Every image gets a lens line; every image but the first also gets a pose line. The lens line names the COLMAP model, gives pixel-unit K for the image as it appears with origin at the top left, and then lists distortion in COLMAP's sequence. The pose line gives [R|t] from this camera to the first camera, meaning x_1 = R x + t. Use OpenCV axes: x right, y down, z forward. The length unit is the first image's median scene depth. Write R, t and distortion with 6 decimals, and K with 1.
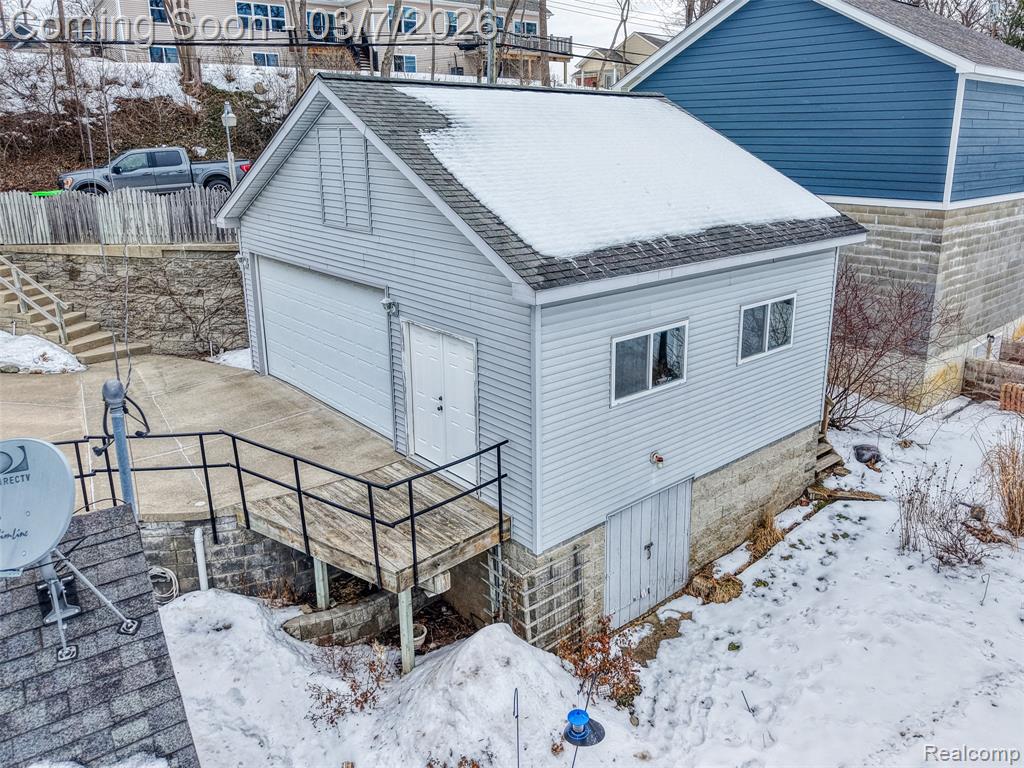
lens RADIAL K [[768.0, 0, 560.8], [0, 768.0, 342.8], [0, 0, 1]] dist [0.006998, 0.004802]
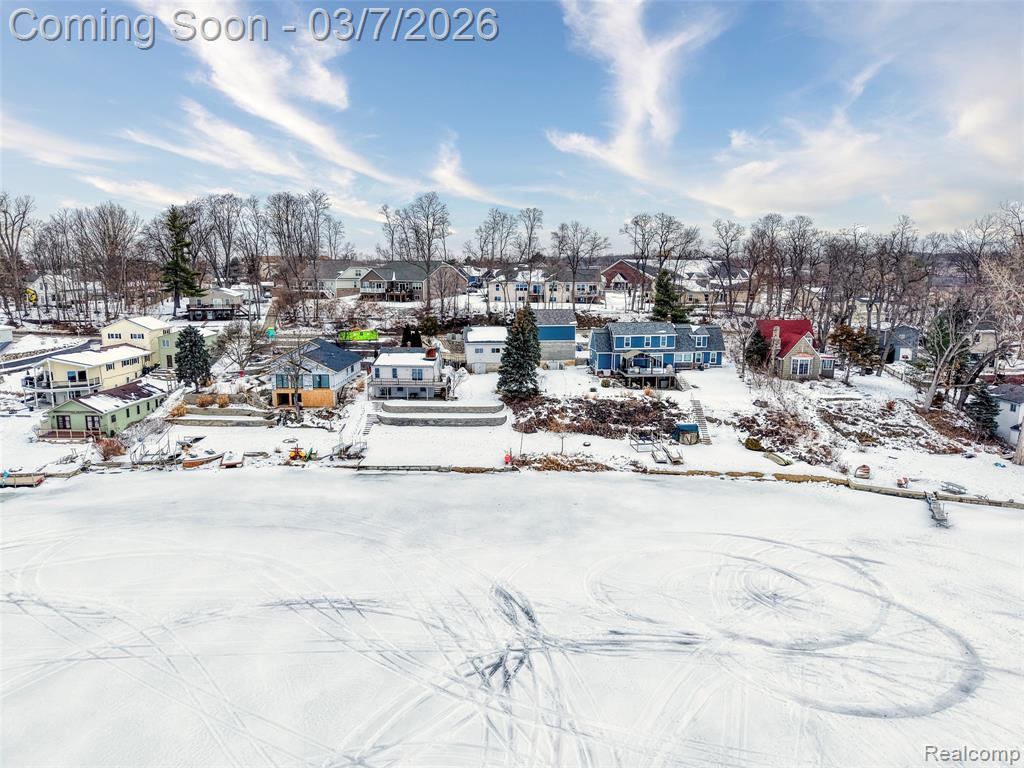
lens RADIAL K [[710.3, 0, 533.1], [0, 710.3, 384.8], [0, 0, 1]] dist [0.004198, -0.004077]
pose [[0.819283, 0.094014, -0.565630, 6.445532], [-0.152656, 0.986627, -0.057126, 0.953465], [0.552695, 0.133148, 0.822678, -6.893715]]
